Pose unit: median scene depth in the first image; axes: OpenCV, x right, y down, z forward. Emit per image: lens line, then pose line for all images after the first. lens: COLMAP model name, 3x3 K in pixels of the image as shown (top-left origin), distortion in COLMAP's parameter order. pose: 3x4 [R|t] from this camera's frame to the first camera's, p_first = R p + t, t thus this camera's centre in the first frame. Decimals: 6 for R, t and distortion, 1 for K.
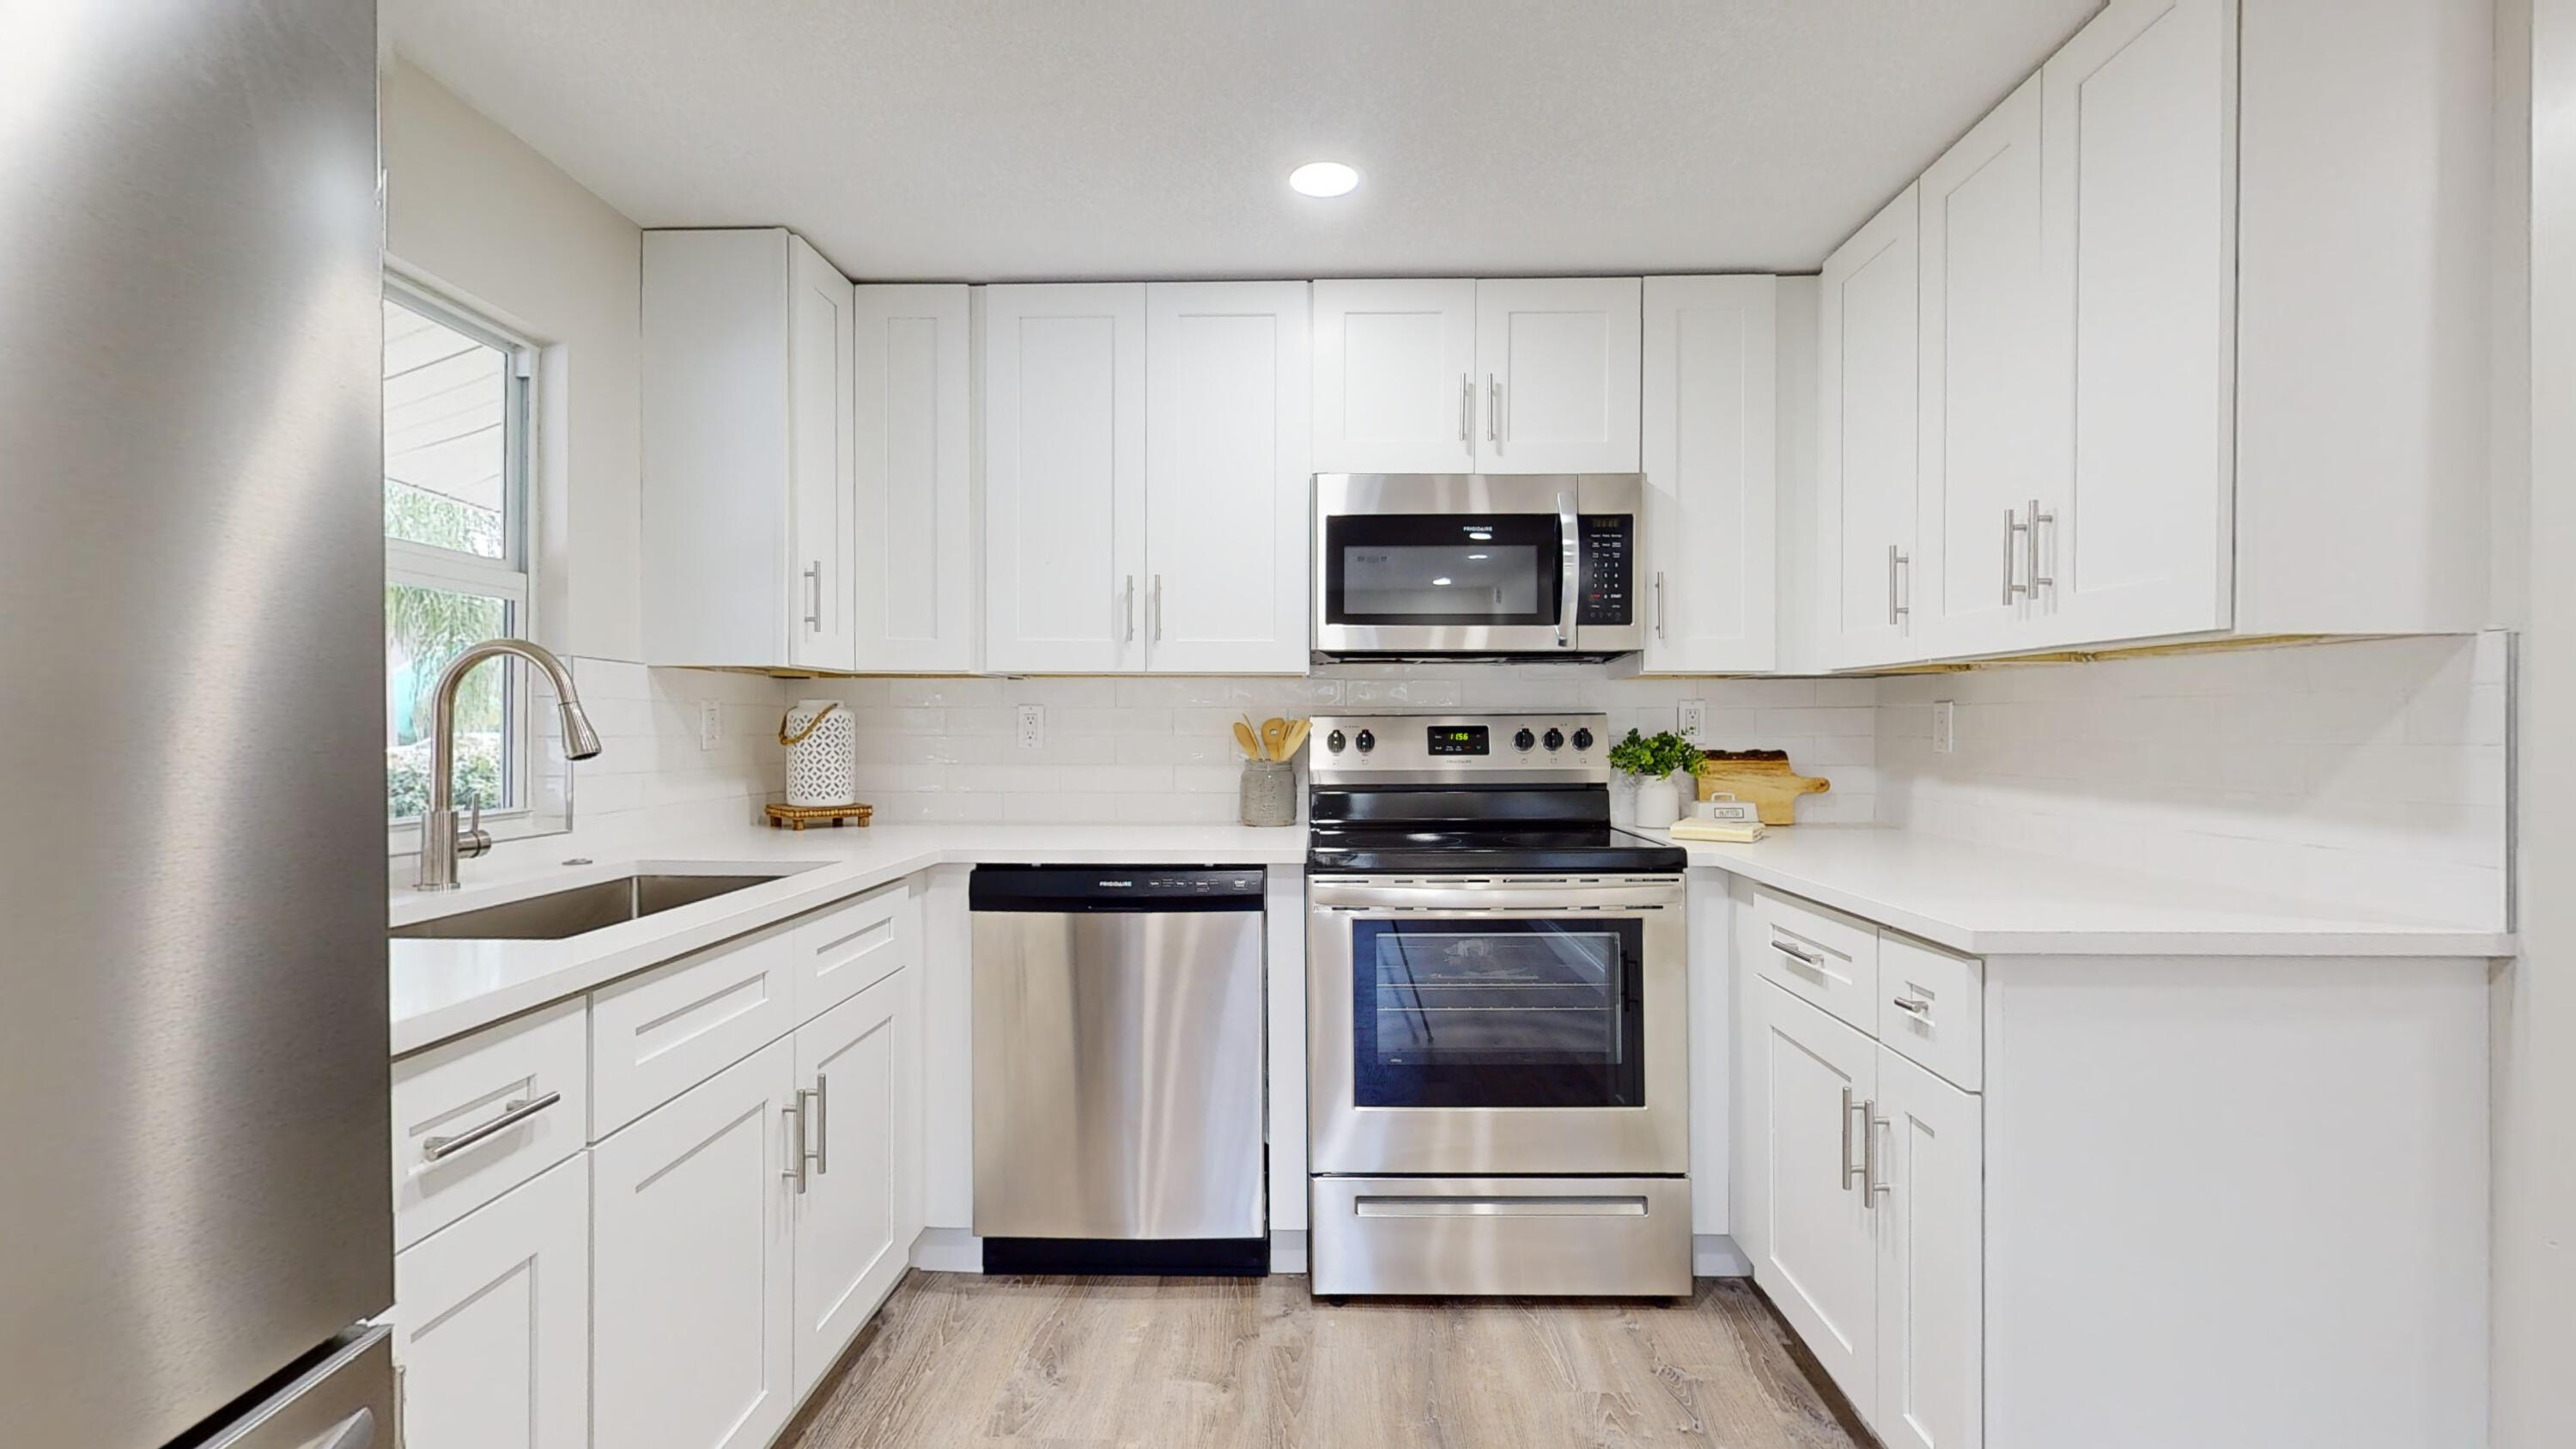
lens RADIAL K [[1080.7, 0, 1294.4], [0, 1080.7, 731.9], [0, 0, 1]] dist [-0.003577, -0.000021]
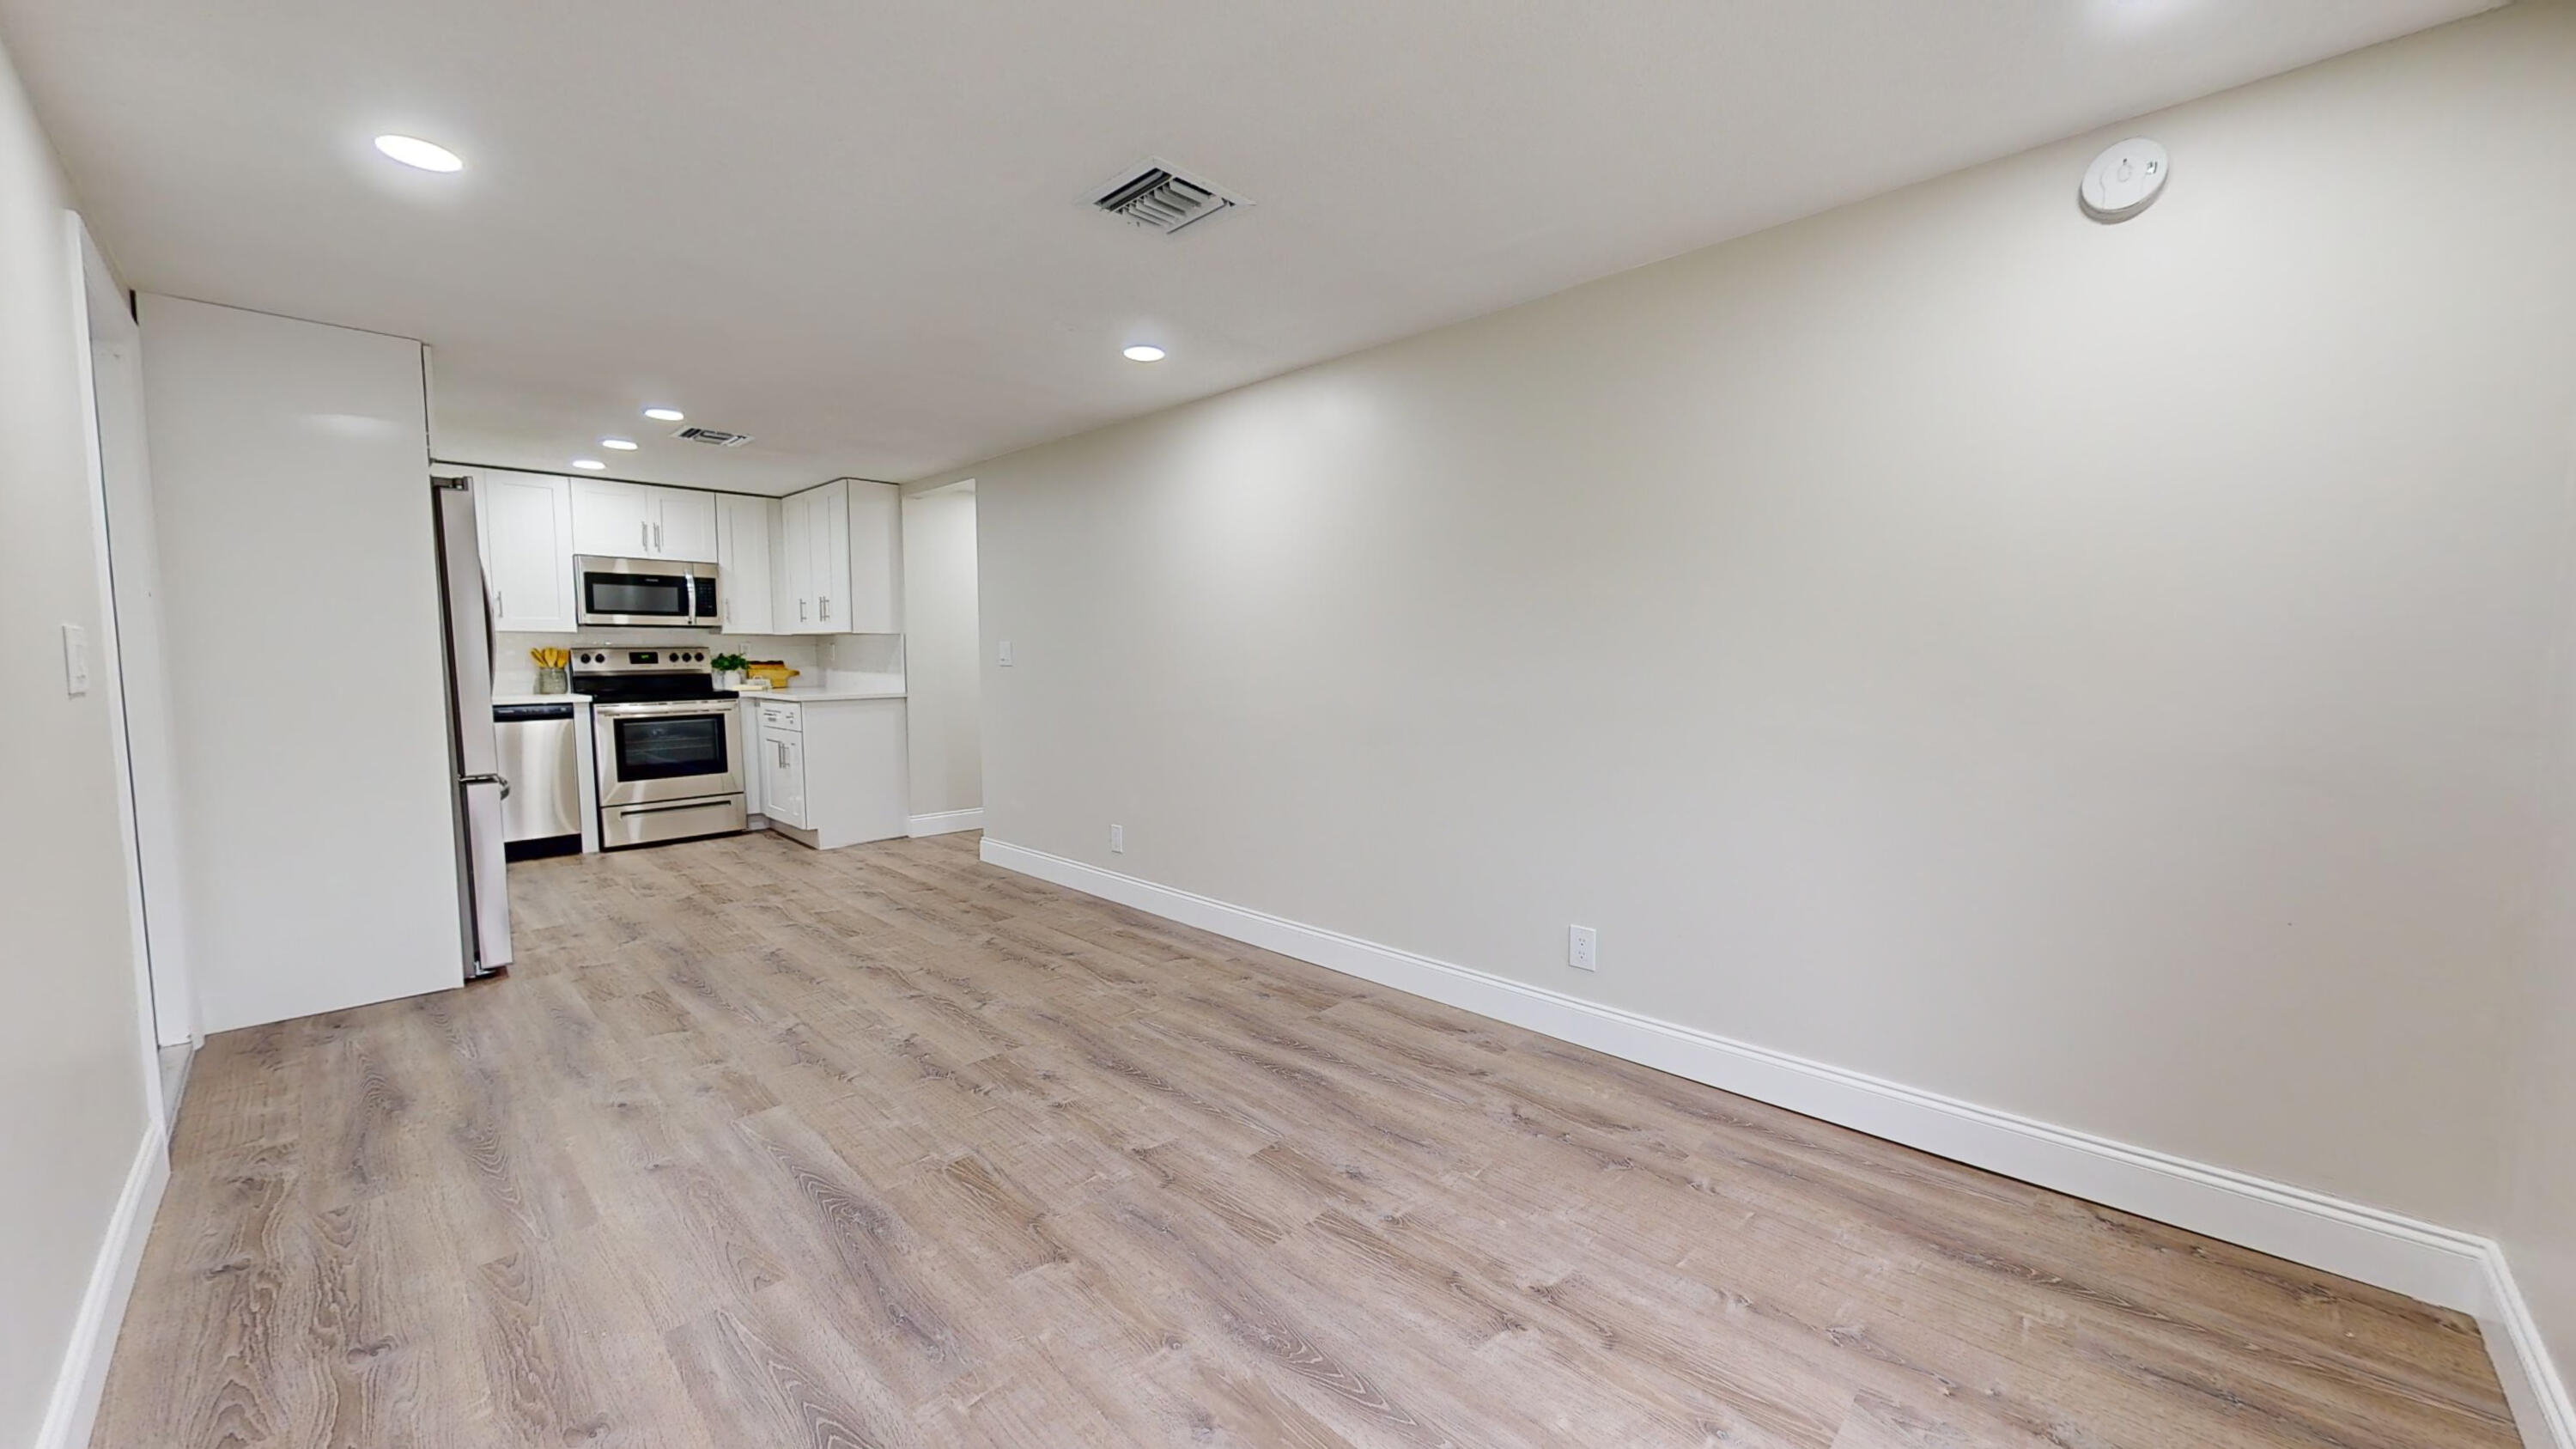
lens RADIAL K [[946.2, 0, 1286.4], [0, 946.2, 726.6], [0, 0, 1]] dist [0.003576, 0.000382]
pose [[0.684644, -0.059067, 0.726480, -0.494460], [0.003836, 0.996989, 0.077445, 0.002538], [-0.728868, -0.050235, 0.682809, -1.824896]]
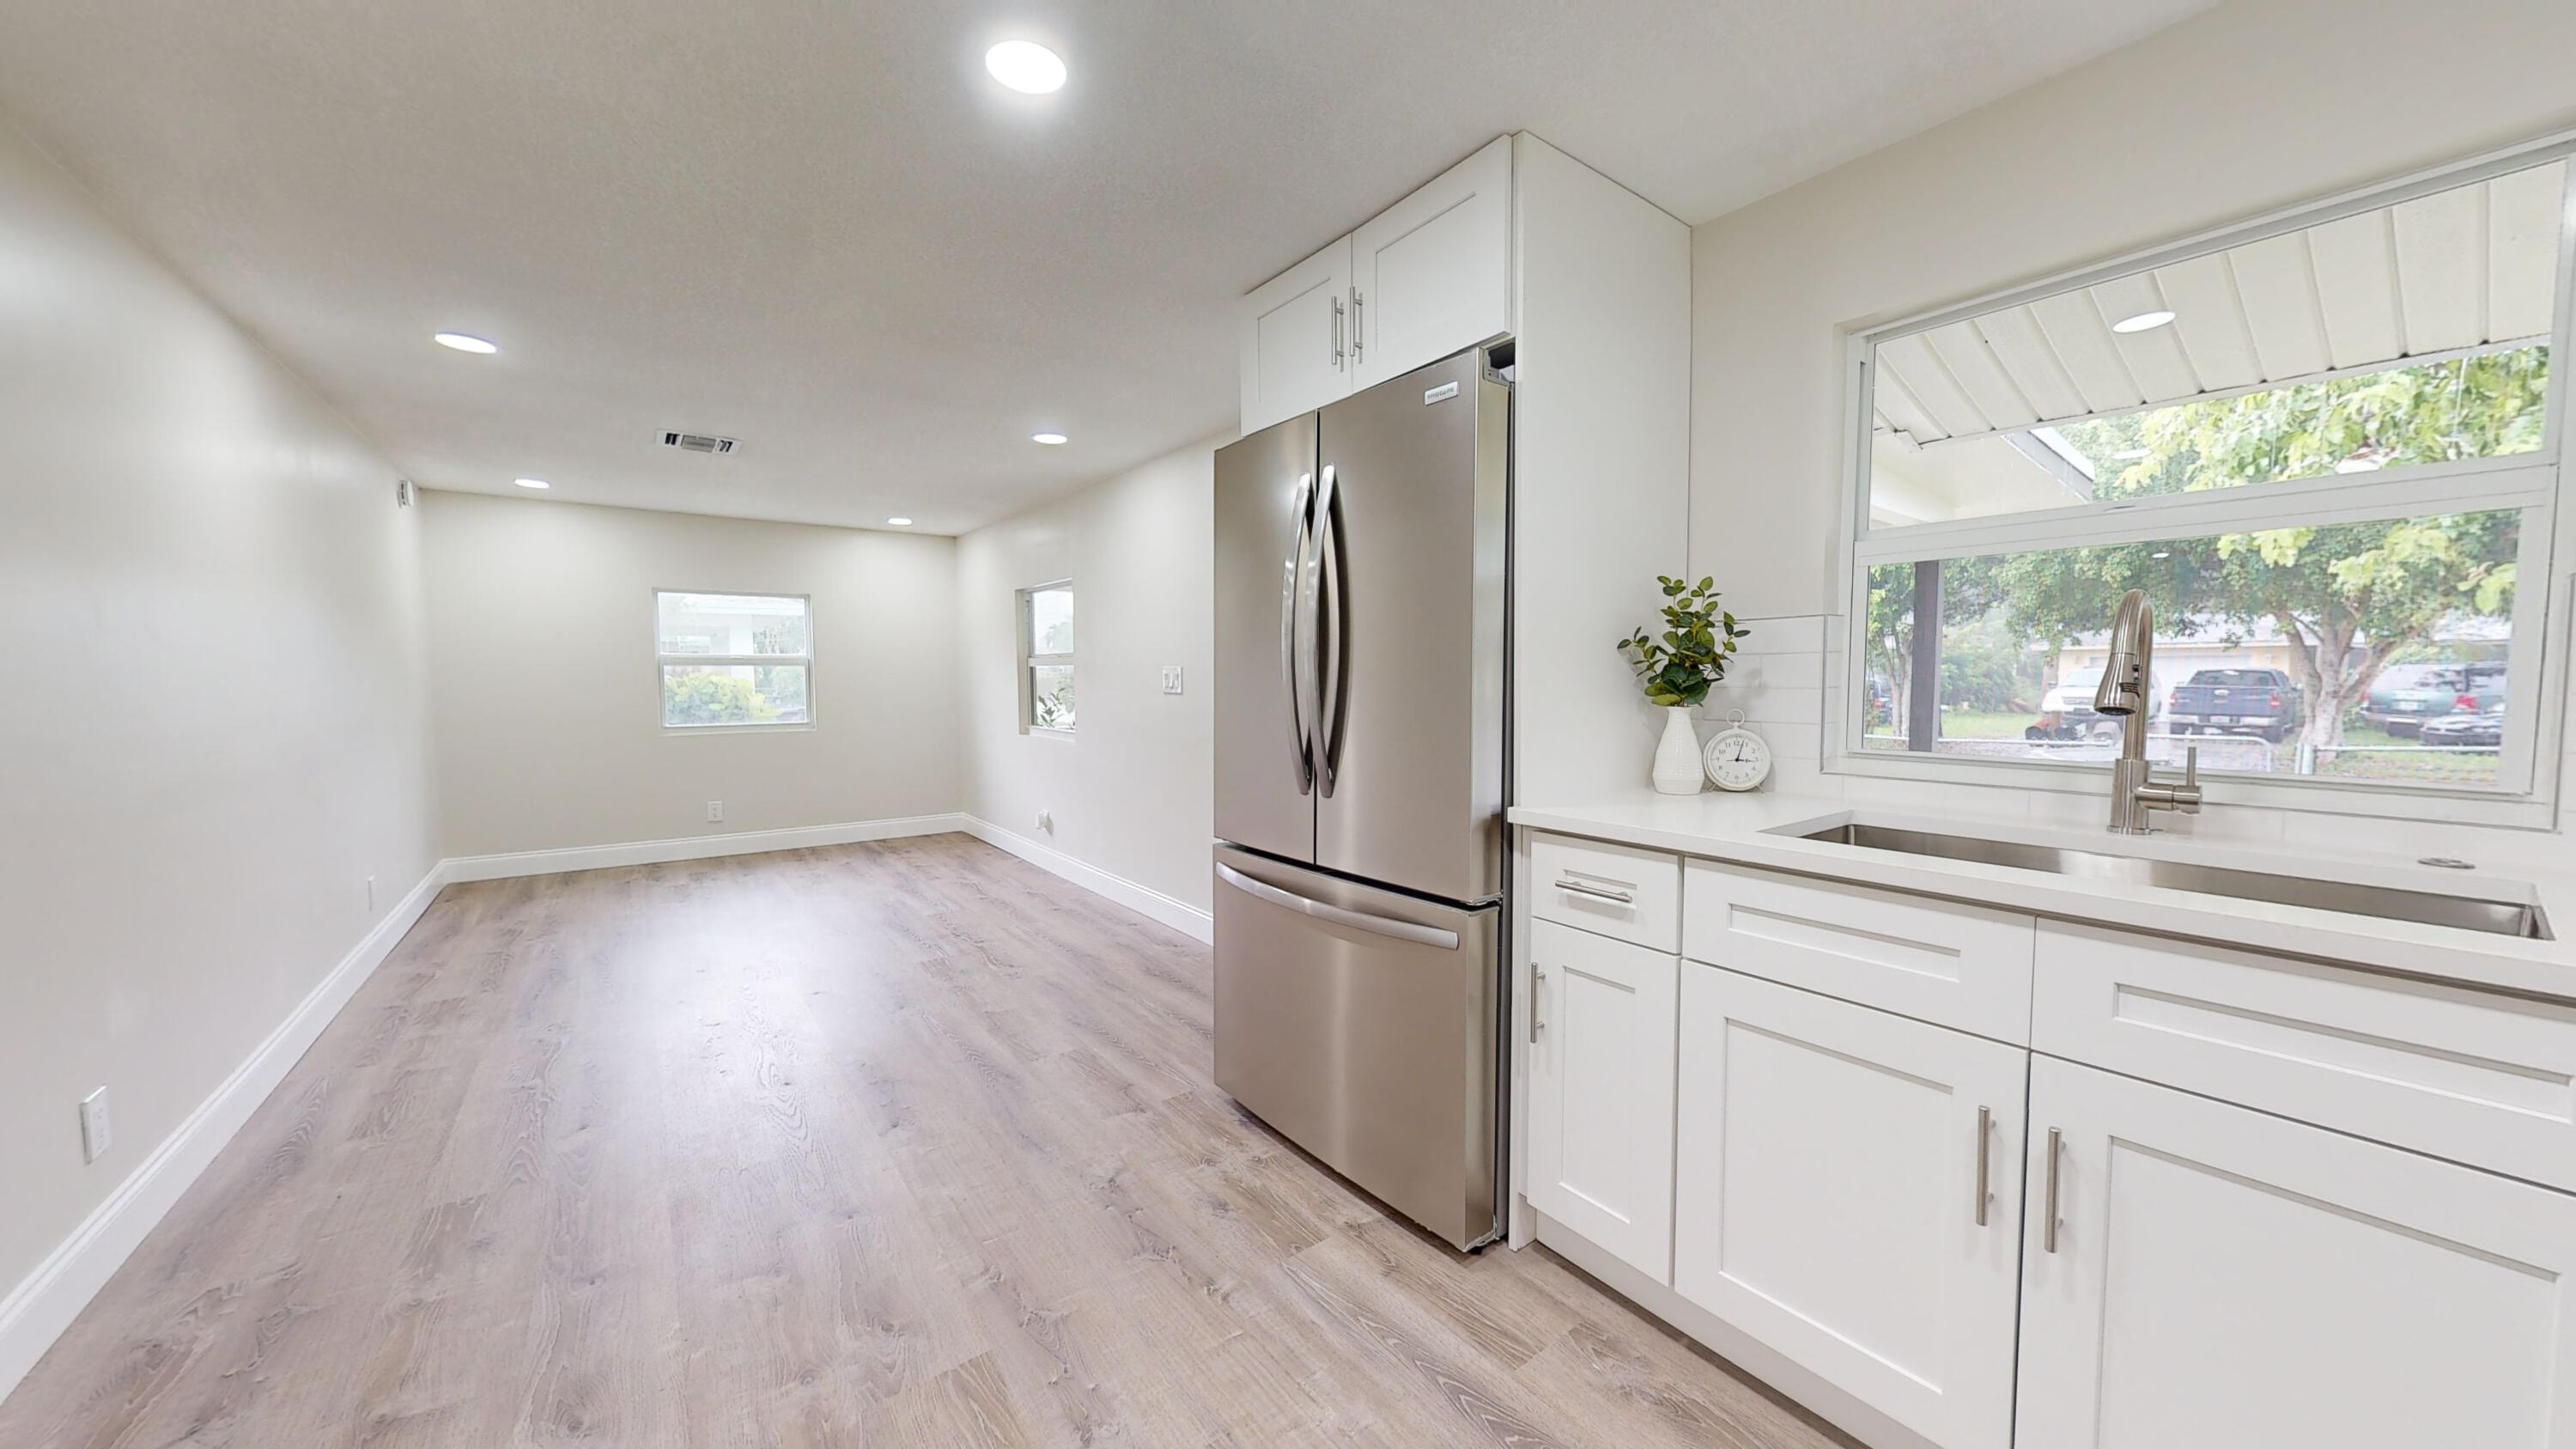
lens RADIAL K [[876.2, 0, 1285.1], [0, 876.2, 722.0], [0, 0, 1]] dist [-0.000499, 0.000005]
pose [[-0.787430, 0.032511, -0.615546, 0.258183], [0.000630, 0.998650, 0.051939, -0.001843], [0.616404, 0.040511, -0.786388, 0.773062]]
